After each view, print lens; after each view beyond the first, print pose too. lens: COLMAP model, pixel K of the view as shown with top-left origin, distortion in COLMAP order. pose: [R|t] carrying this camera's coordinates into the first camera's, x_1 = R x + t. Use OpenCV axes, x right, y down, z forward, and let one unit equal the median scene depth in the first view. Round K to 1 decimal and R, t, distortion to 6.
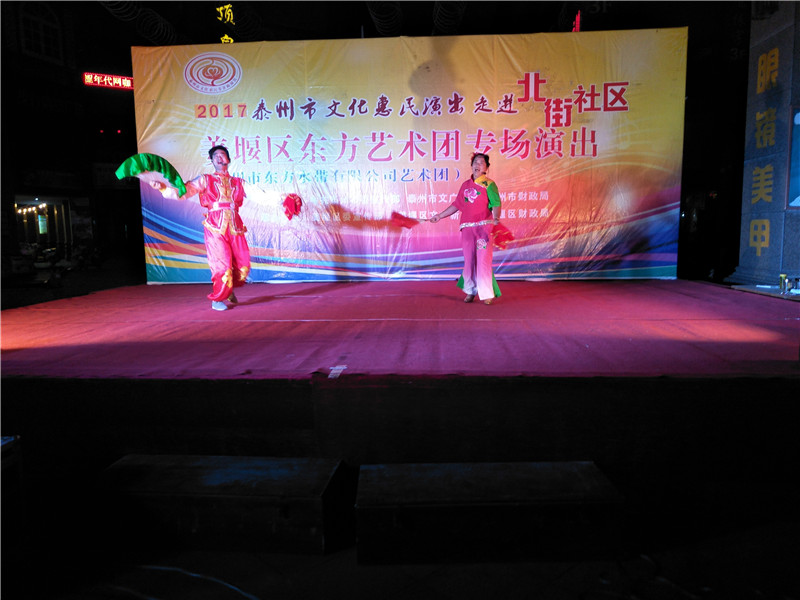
lens RADIAL K [[594.7, 0, 400.0], [0, 594.7, 300.0], [0, 0, 1]] dist [0.026585, -0.036175]
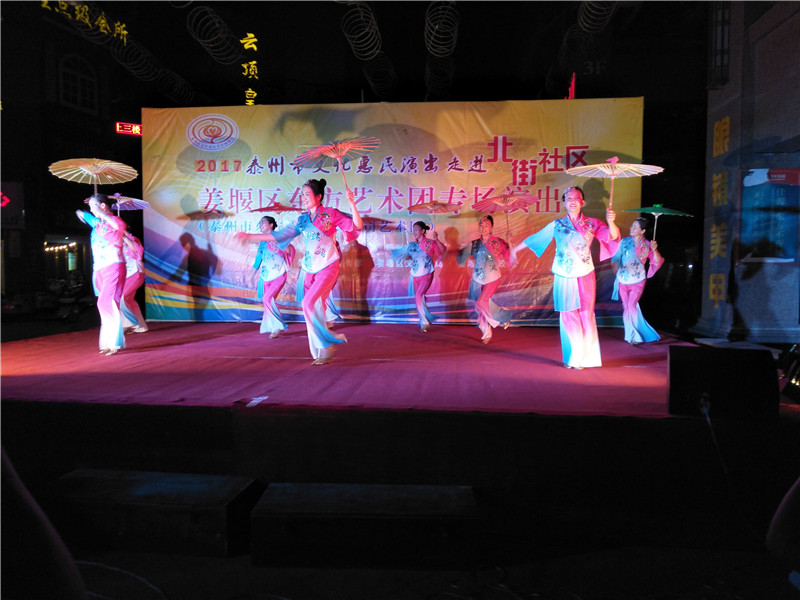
lens RADIAL K [[585.2, 0, 400.7], [0, 585.2, 303.9], [0, 0, 1]] dist [0.029353, -0.030133]
pose [[0.999225, 0.022281, -0.032438, 0.078915], [-0.024309, 0.997684, -0.063531, -0.001610], [0.030948, 0.064271, 0.997453, -0.056808]]
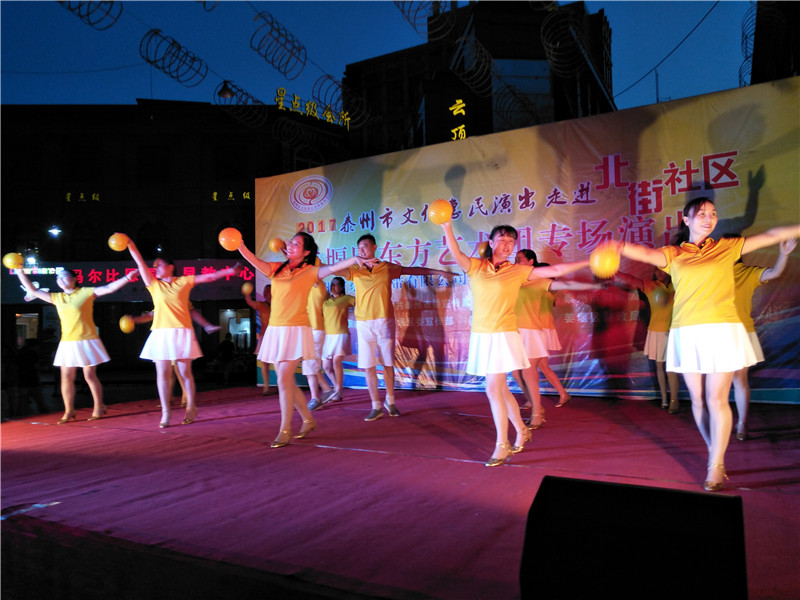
lens RADIAL K [[581.9, 0, 420.6], [0, 581.9, 308.7], [0, 0, 1]] dist [0.009956, 0.001736]
pose [[0.912064, -0.022510, -0.409429, 0.303986], [-0.035679, 0.990348, -0.133929, -0.038270], [0.408492, 0.136760, 0.902458, 0.154076]]
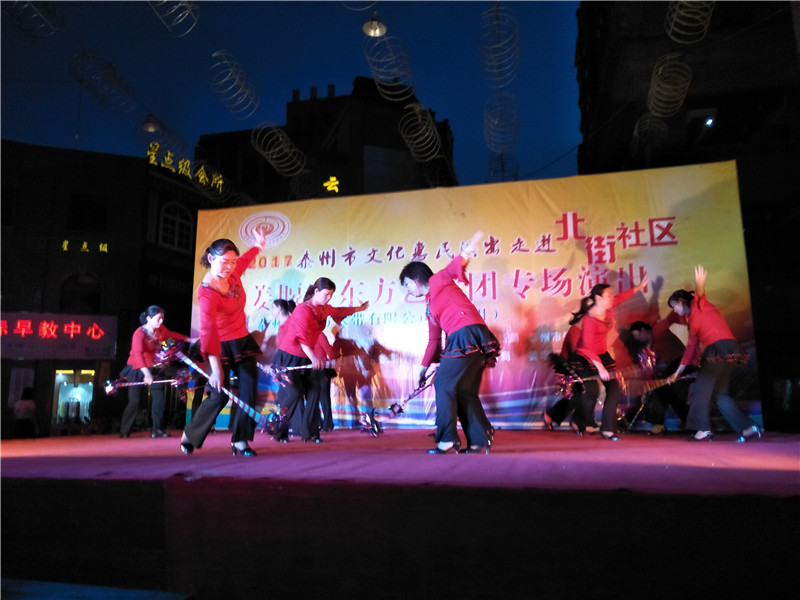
lens RADIAL K [[583.9, 0, 400.0], [0, 583.9, 300.0], [0, 0, 1]] dist [0.079681, -0.195091]
pose [[0.984287, -0.023228, -0.175041, 0.110793], [-0.029476, 0.955787, -0.292580, 0.045537], [0.174098, 0.293143, 0.940084, 0.085843]]
